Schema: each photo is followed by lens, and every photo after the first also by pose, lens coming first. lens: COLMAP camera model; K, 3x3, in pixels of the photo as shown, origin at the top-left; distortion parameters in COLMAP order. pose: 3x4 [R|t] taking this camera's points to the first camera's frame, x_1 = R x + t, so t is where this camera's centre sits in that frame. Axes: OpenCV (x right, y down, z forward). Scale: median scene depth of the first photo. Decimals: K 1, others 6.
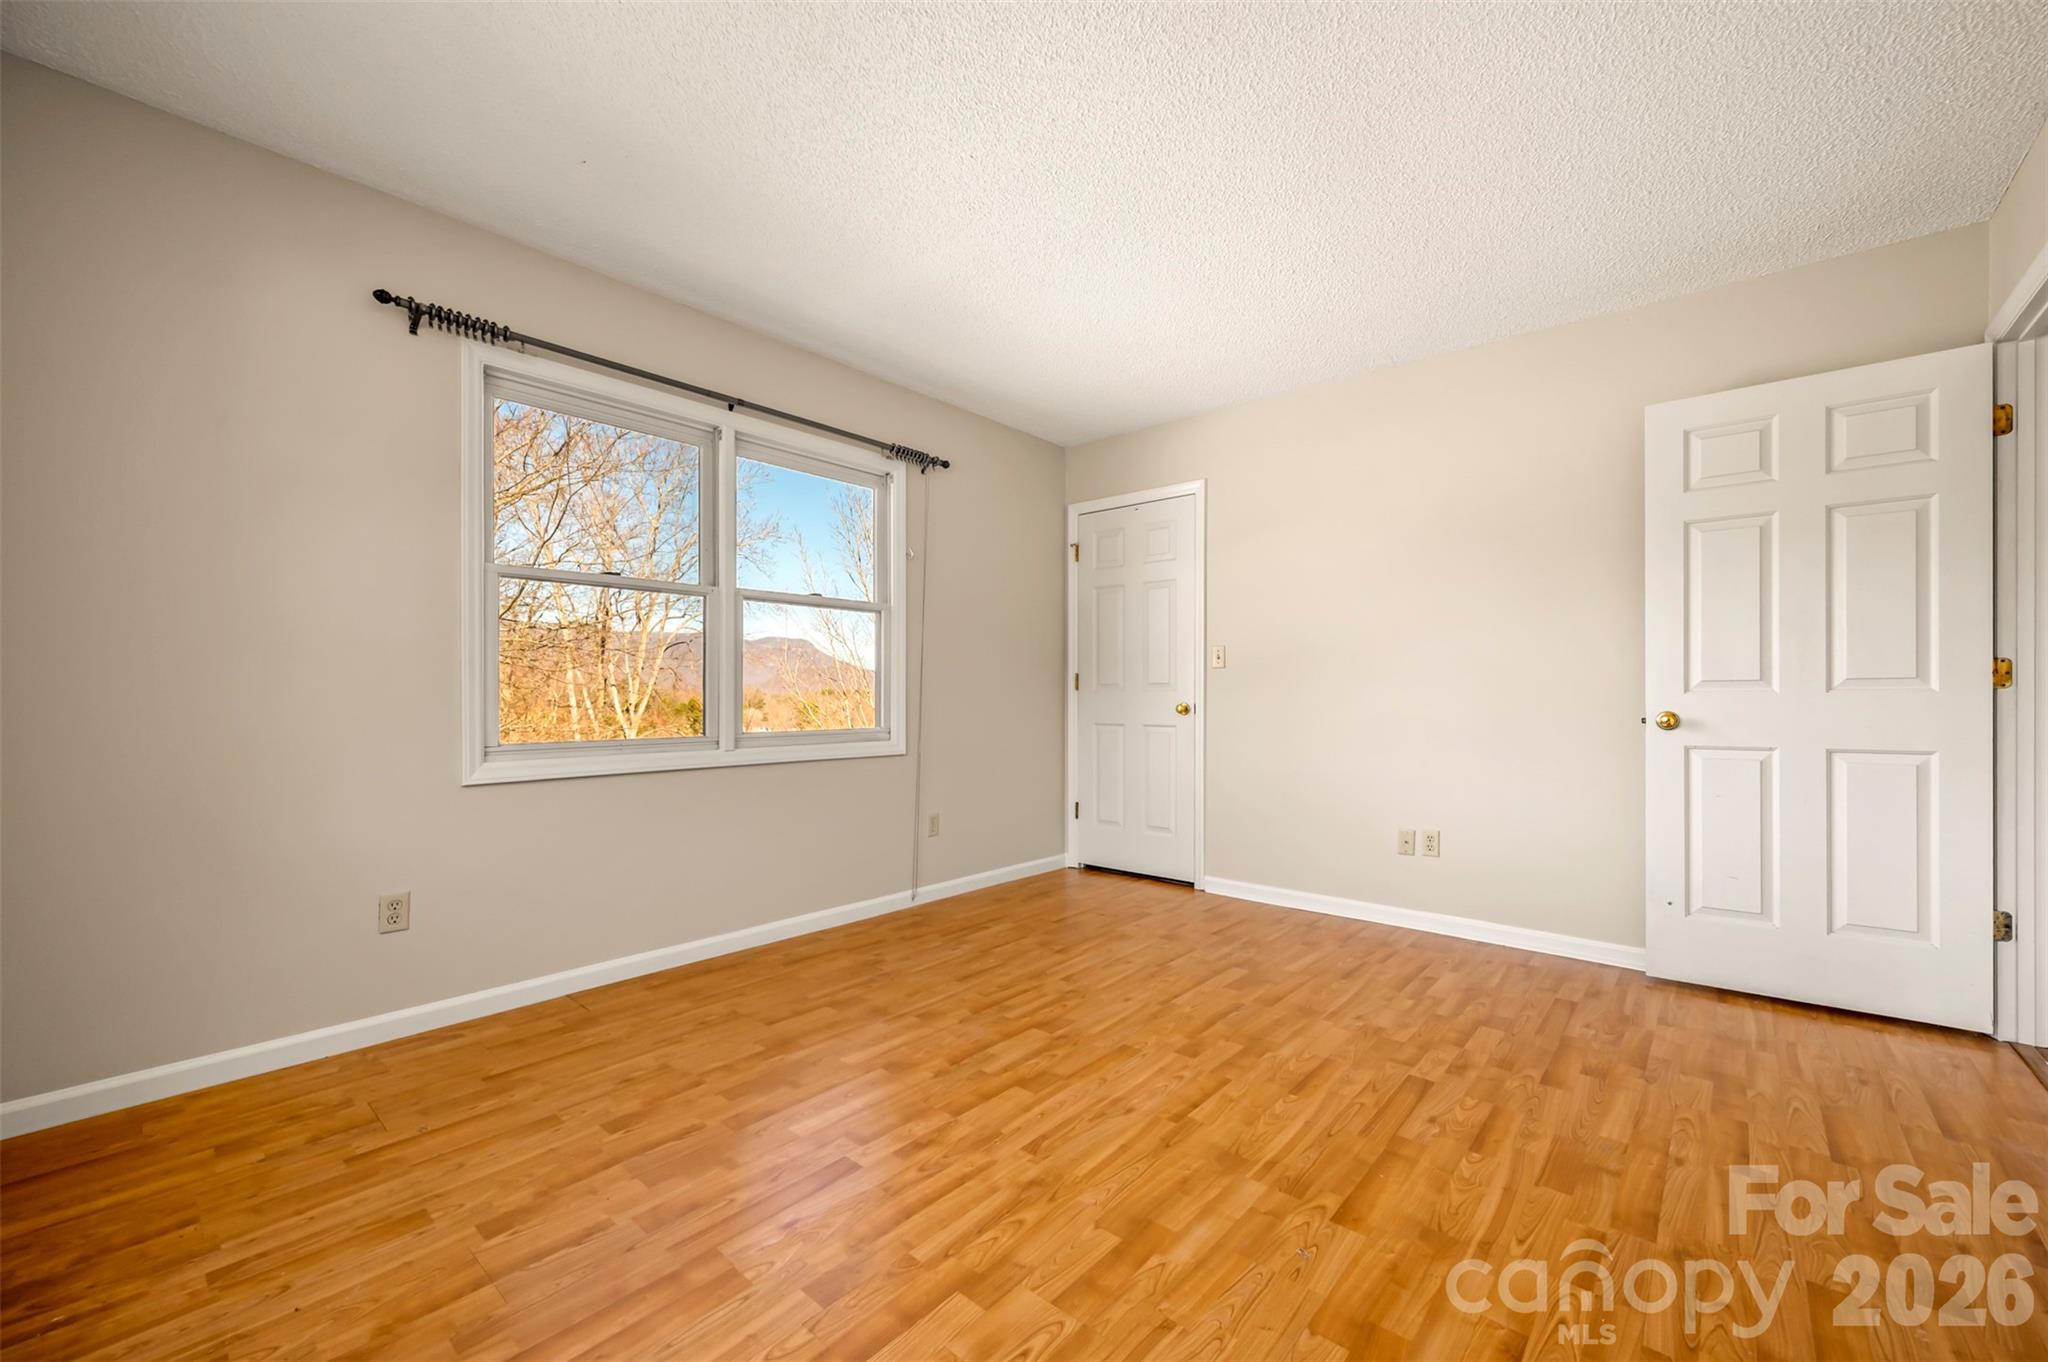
lens RADIAL K [[820.1, 0, 1024.0], [0, 820.1, 681.0], [0, 0, 1]] dist [0.000797, -0.000203]
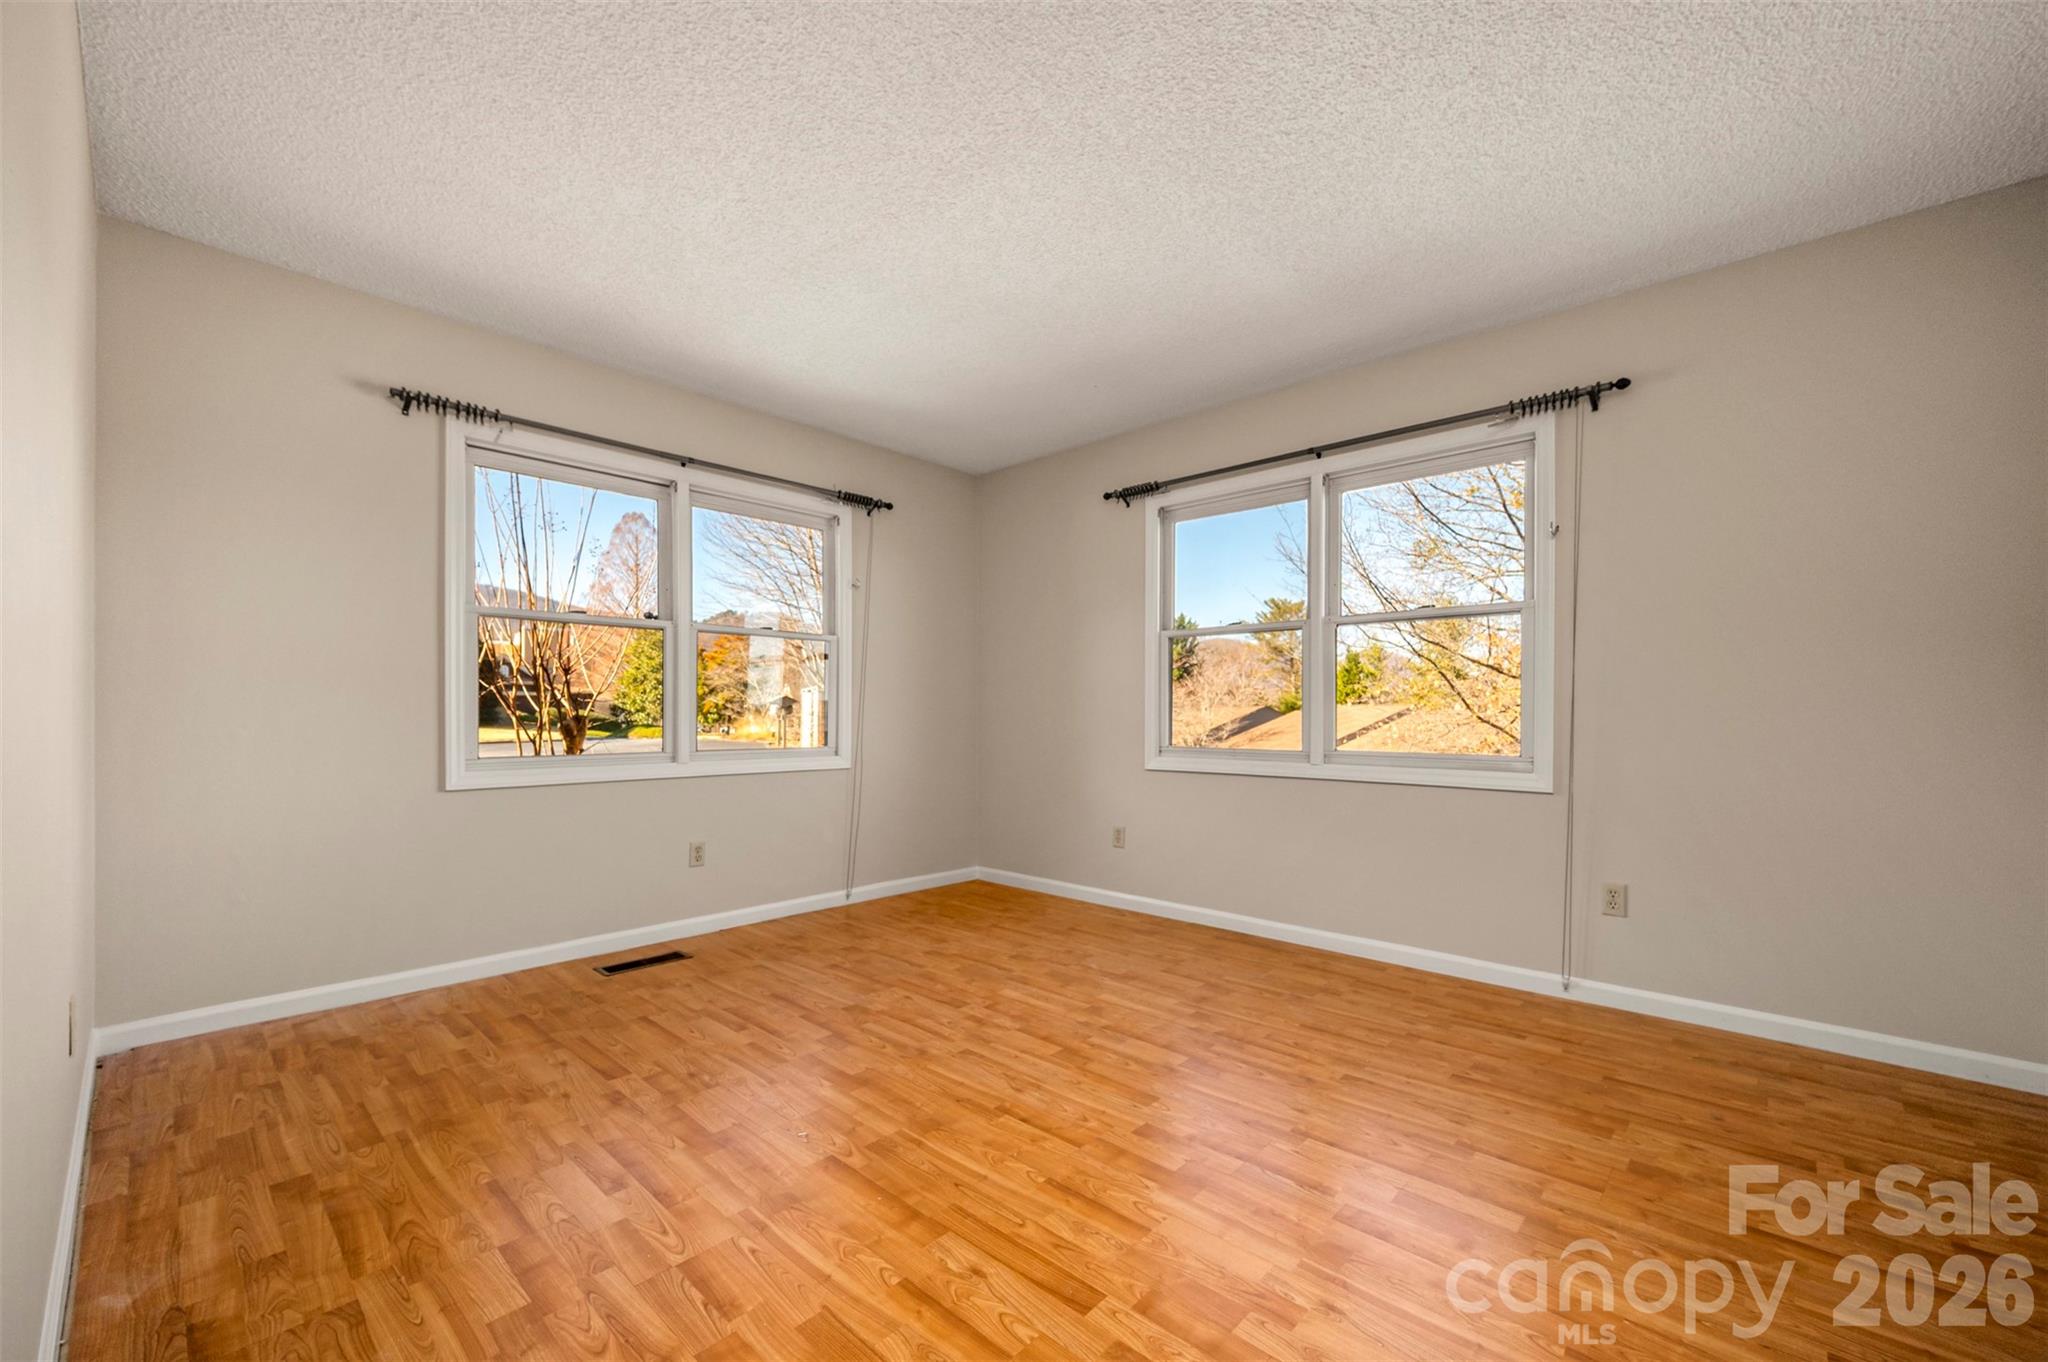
lens RADIAL K [[820.1, 0, 1024.0], [0, 820.1, 681.0], [0, 0, 1]] dist [0.000797, -0.000203]
pose [[-0.040666, -0.042371, -0.998274, 1.047899], [0.013671, 0.998983, -0.042958, 0.020275], [0.999079, -0.015394, -0.040046, 0.890542]]
